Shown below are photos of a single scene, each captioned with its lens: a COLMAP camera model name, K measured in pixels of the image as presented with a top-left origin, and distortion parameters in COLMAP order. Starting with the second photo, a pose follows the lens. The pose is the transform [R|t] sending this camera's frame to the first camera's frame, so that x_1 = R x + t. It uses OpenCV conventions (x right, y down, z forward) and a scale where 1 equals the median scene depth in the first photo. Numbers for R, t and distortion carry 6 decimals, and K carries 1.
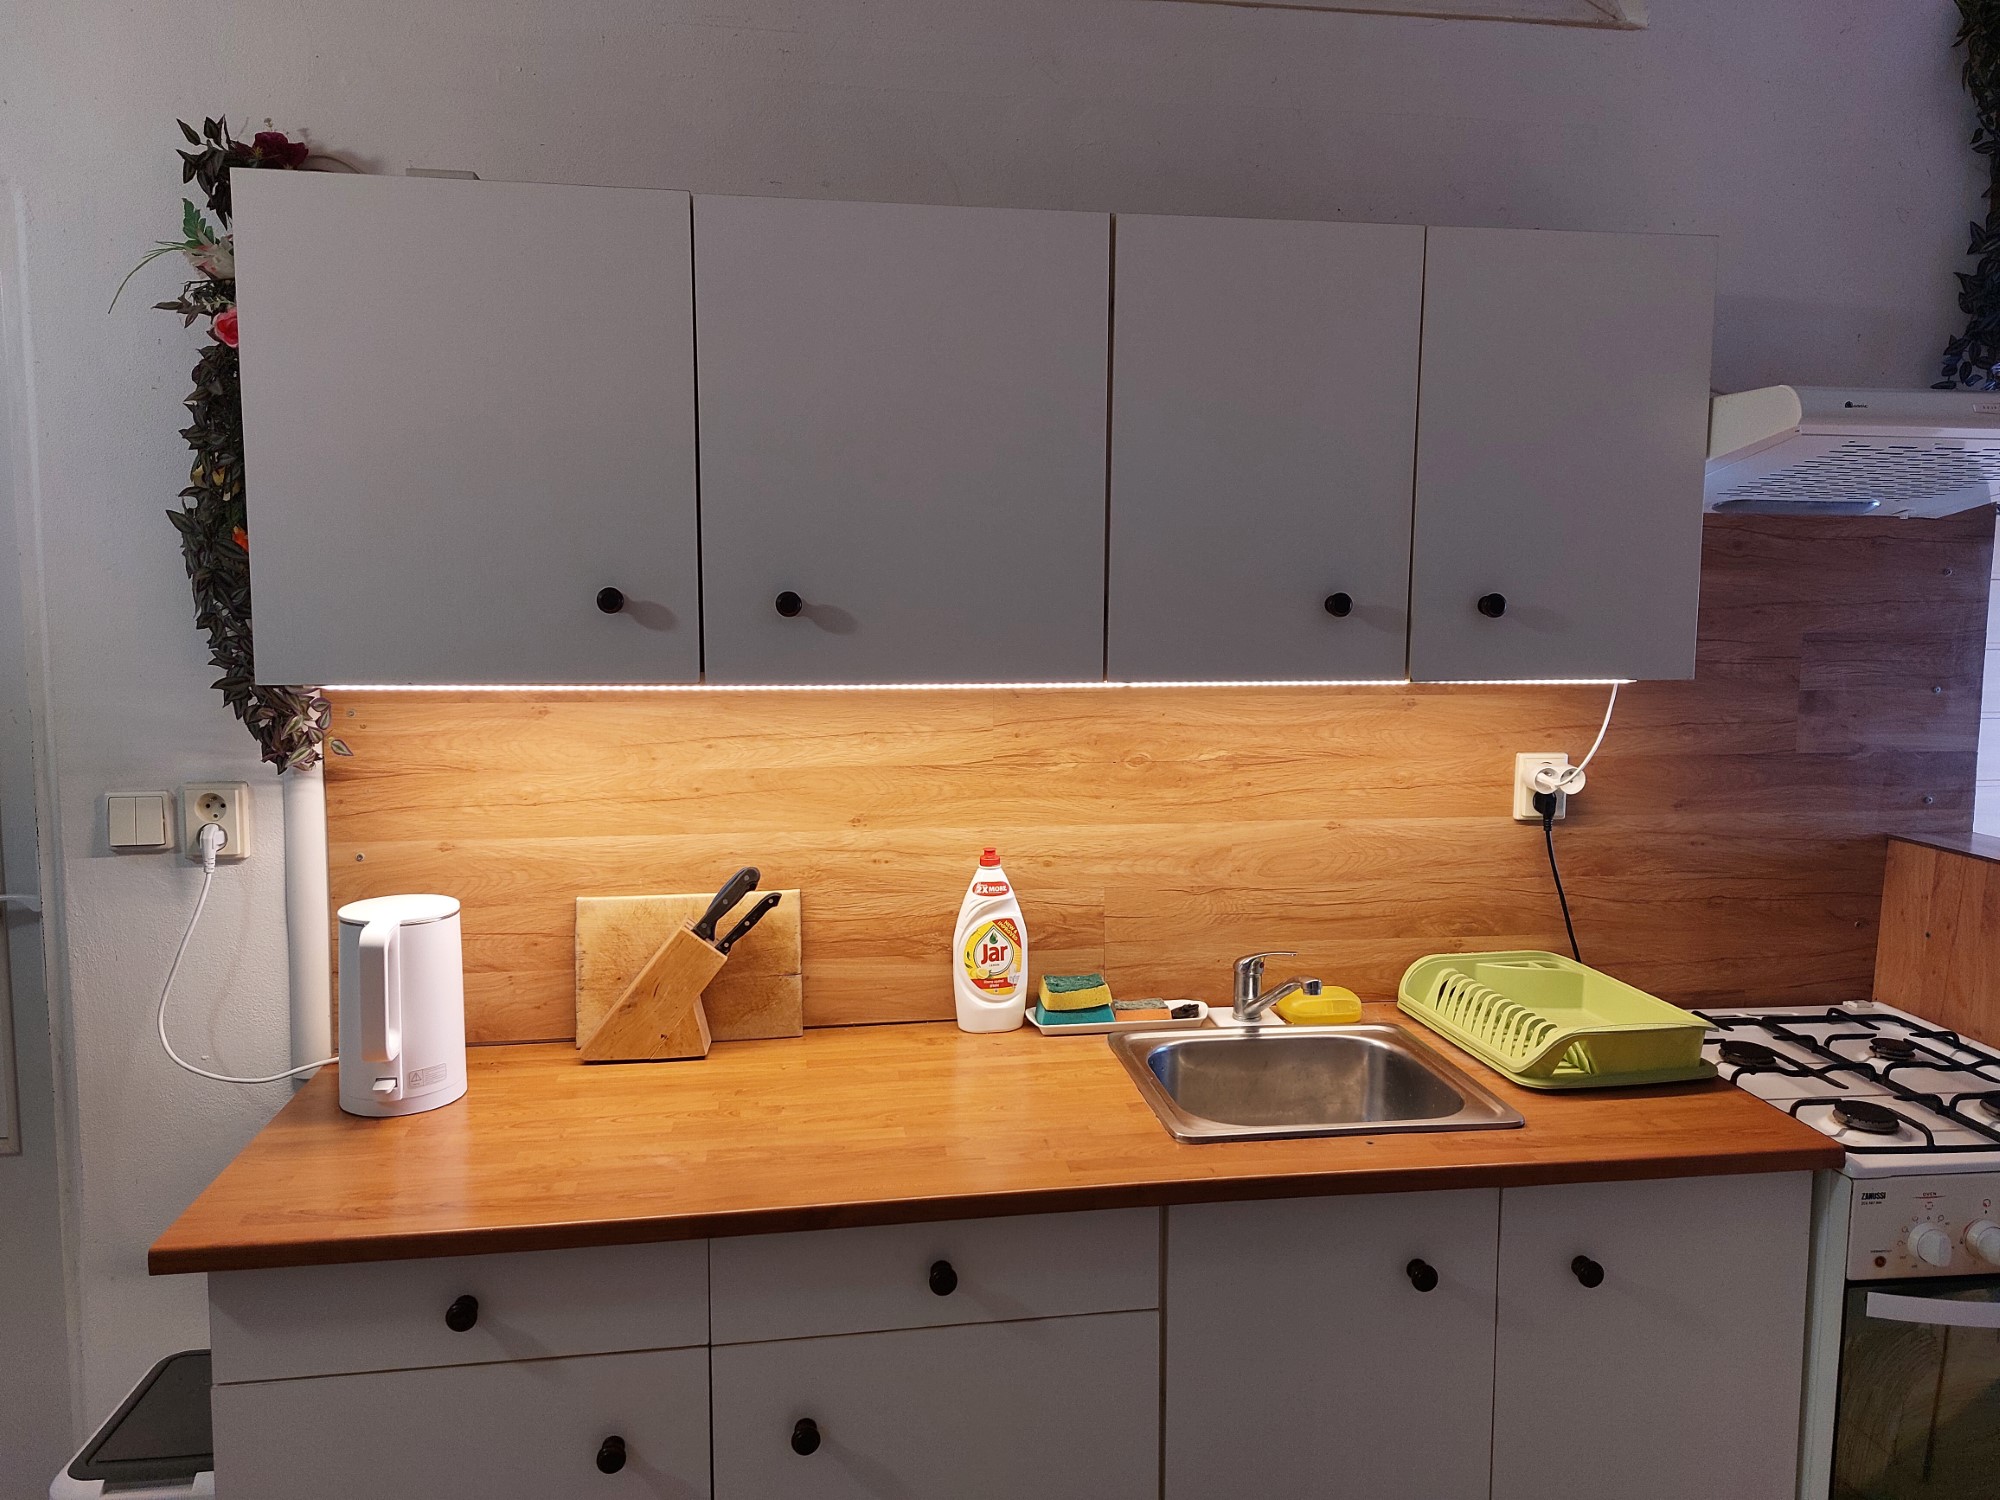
lens RADIAL K [[1405.5, 0, 1026.3], [0, 1405.5, 713.1], [0, 0, 1]] dist [0.119754, -0.142226]
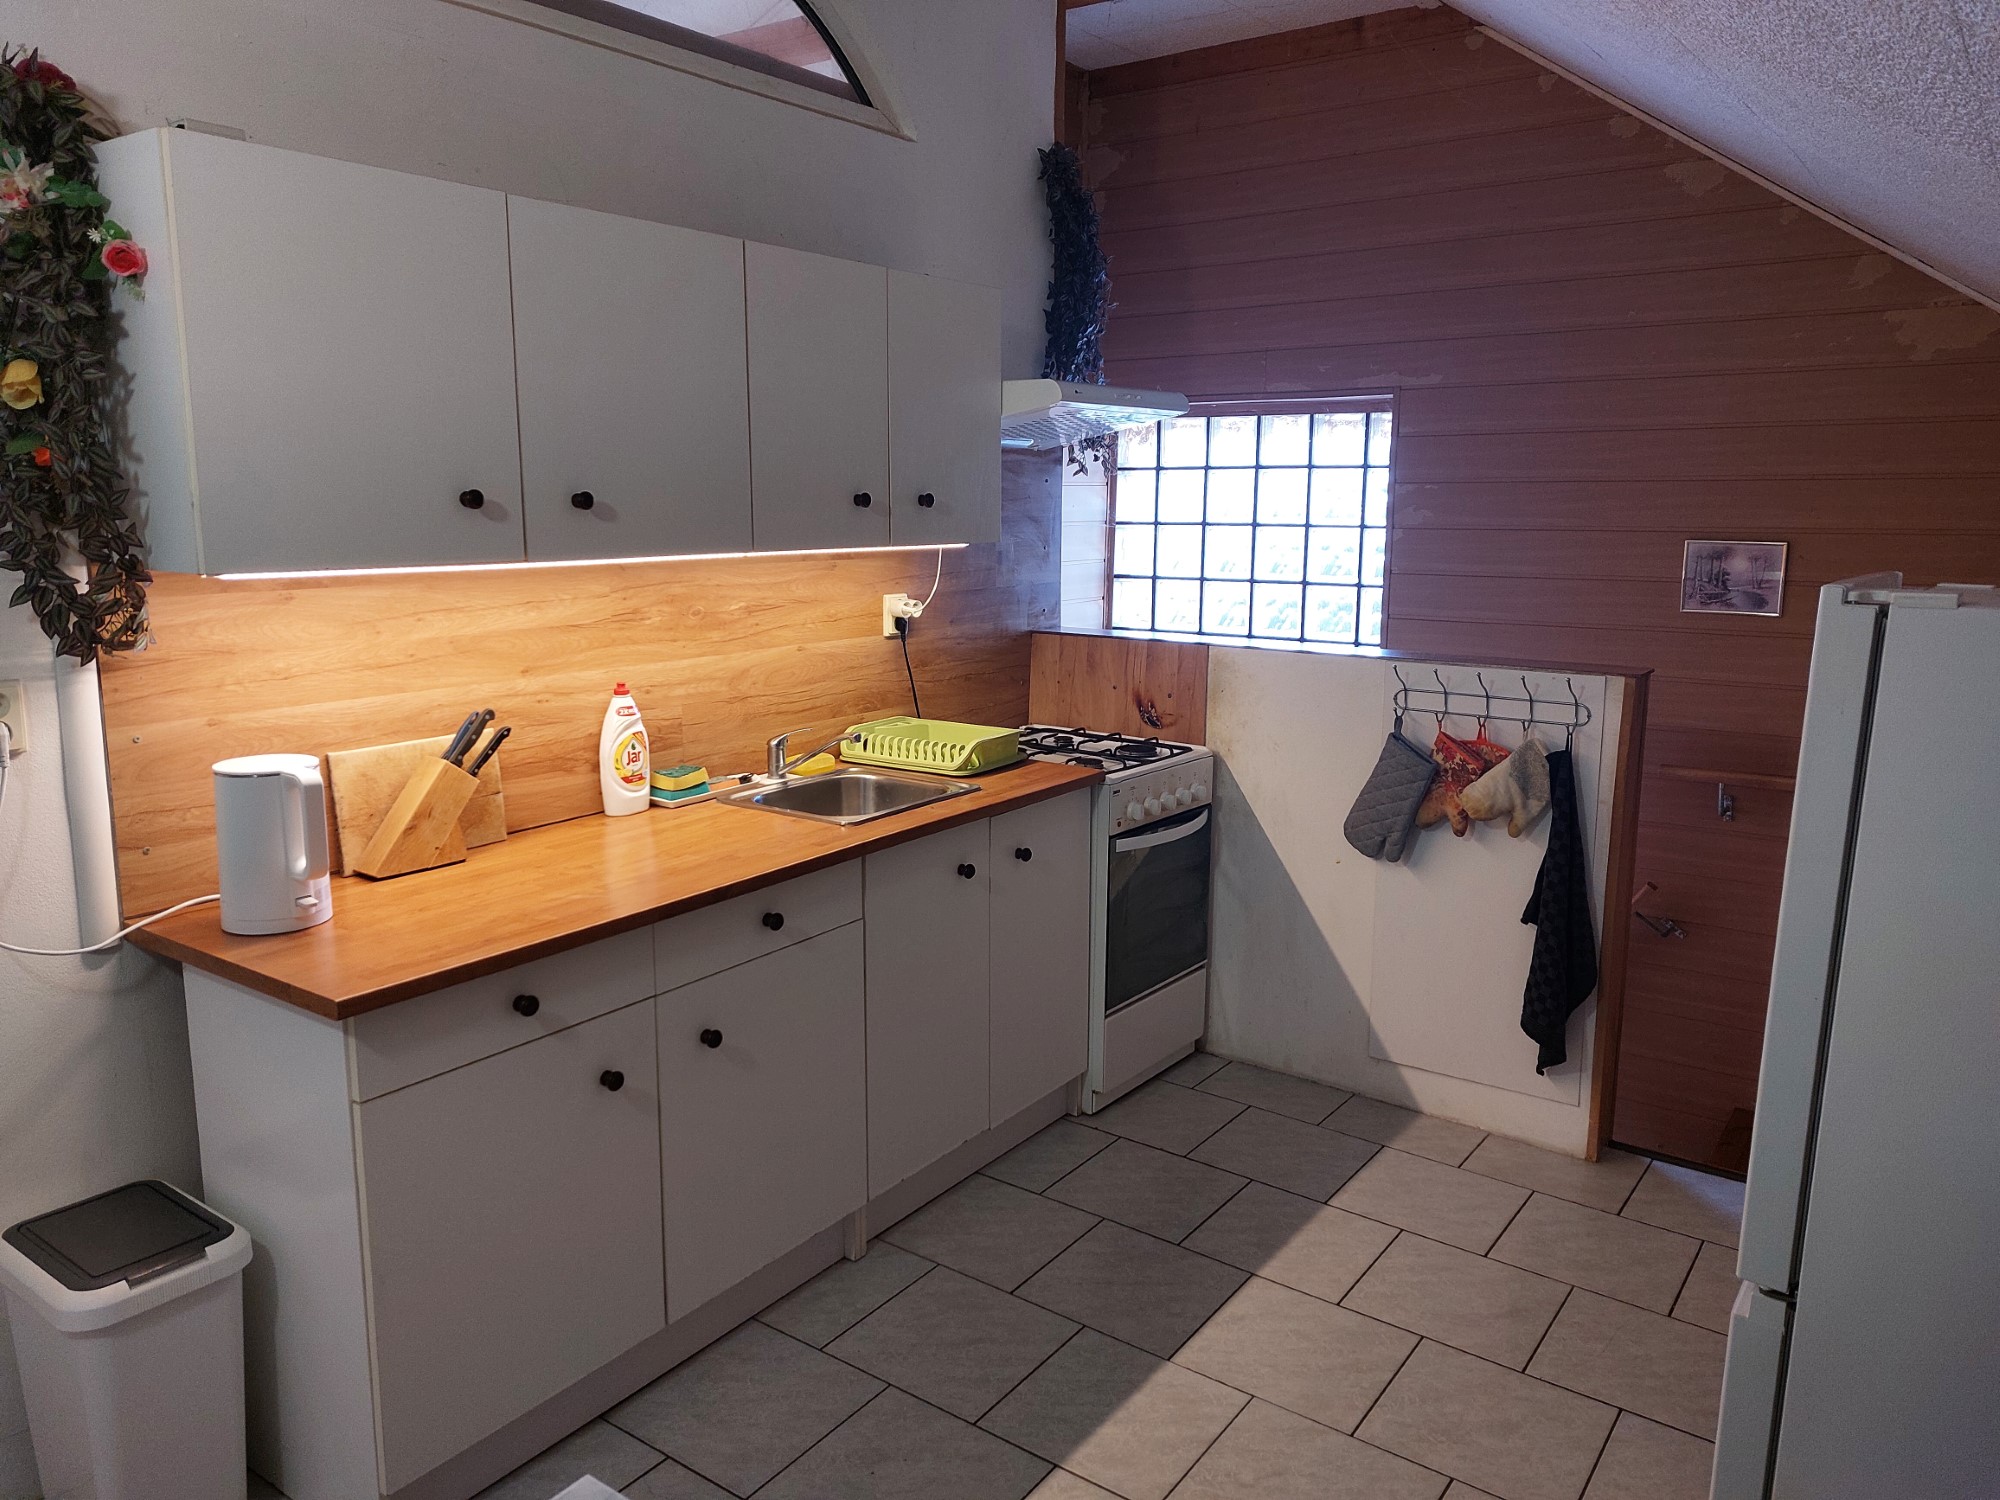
lens RADIAL K [[1405.5, 0, 1026.3], [0, 1405.5, 713.1], [0, 0, 1]] dist [0.119754, -0.142226]
pose [[0.700235, -0.116868, 0.704282, -0.715546], [0.067725, 0.992935, 0.097431, 0.018100], [-0.710693, -0.020527, 0.703203, -0.244996]]
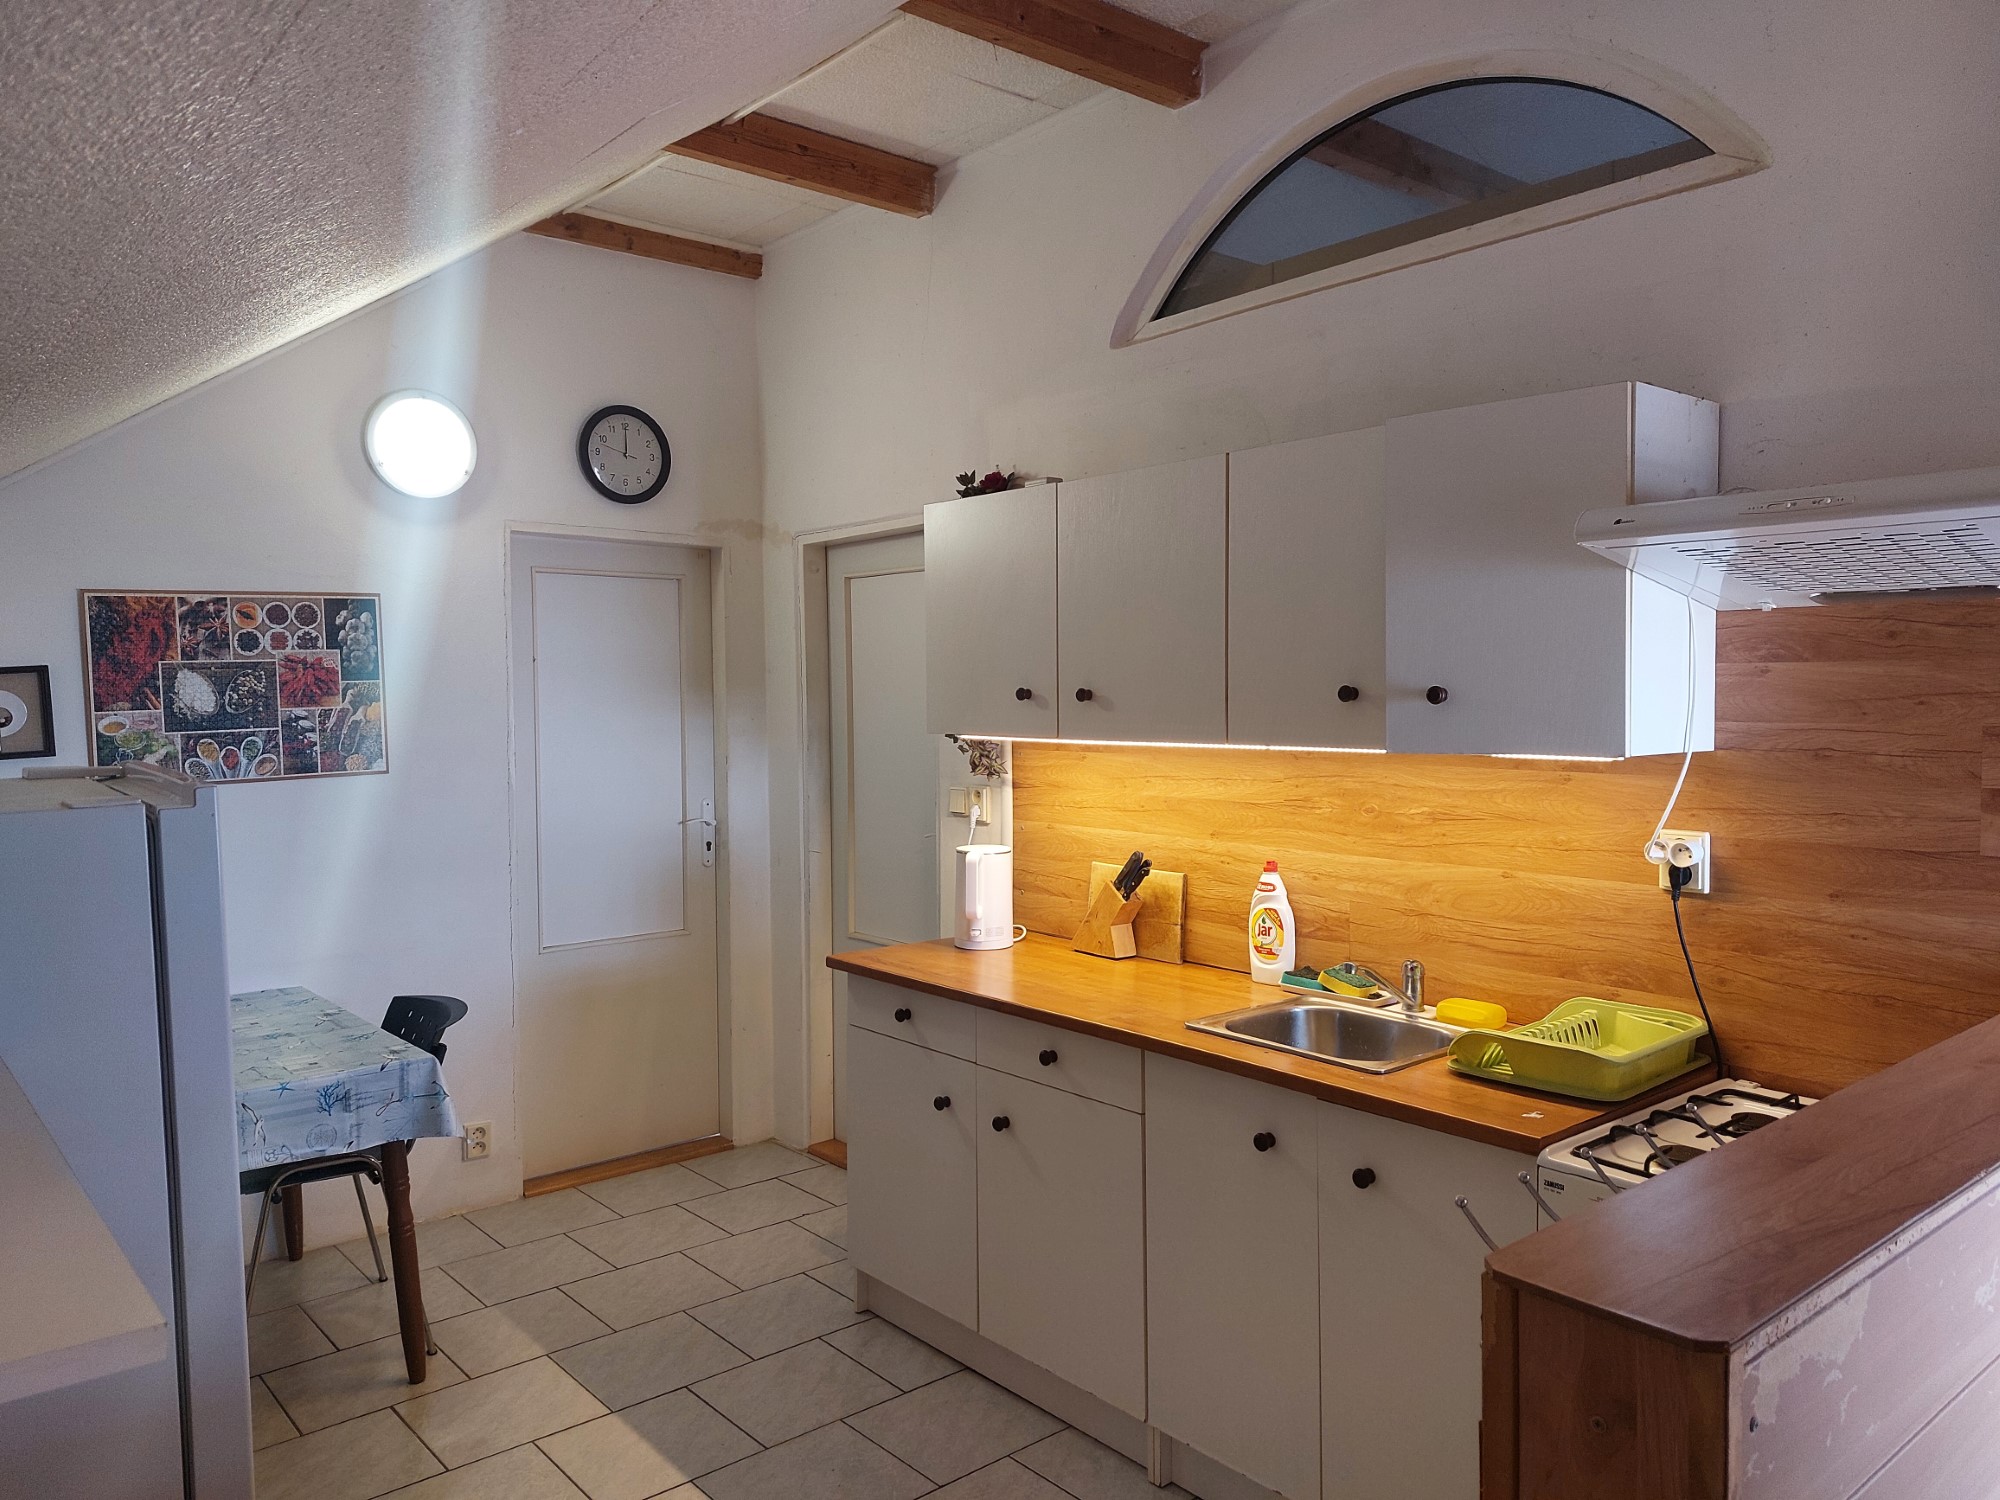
lens RADIAL K [[1427.3, 0, 1014.3], [0, 1427.3, 743.8], [0, 0, 1]] dist [0.070532, -0.073708]
pose [[0.522102, 0.022952, -0.852574, 1.103084], [-0.072629, 0.997203, -0.017631, 0.019575], [0.849785, 0.071127, 0.522309, -0.025557]]
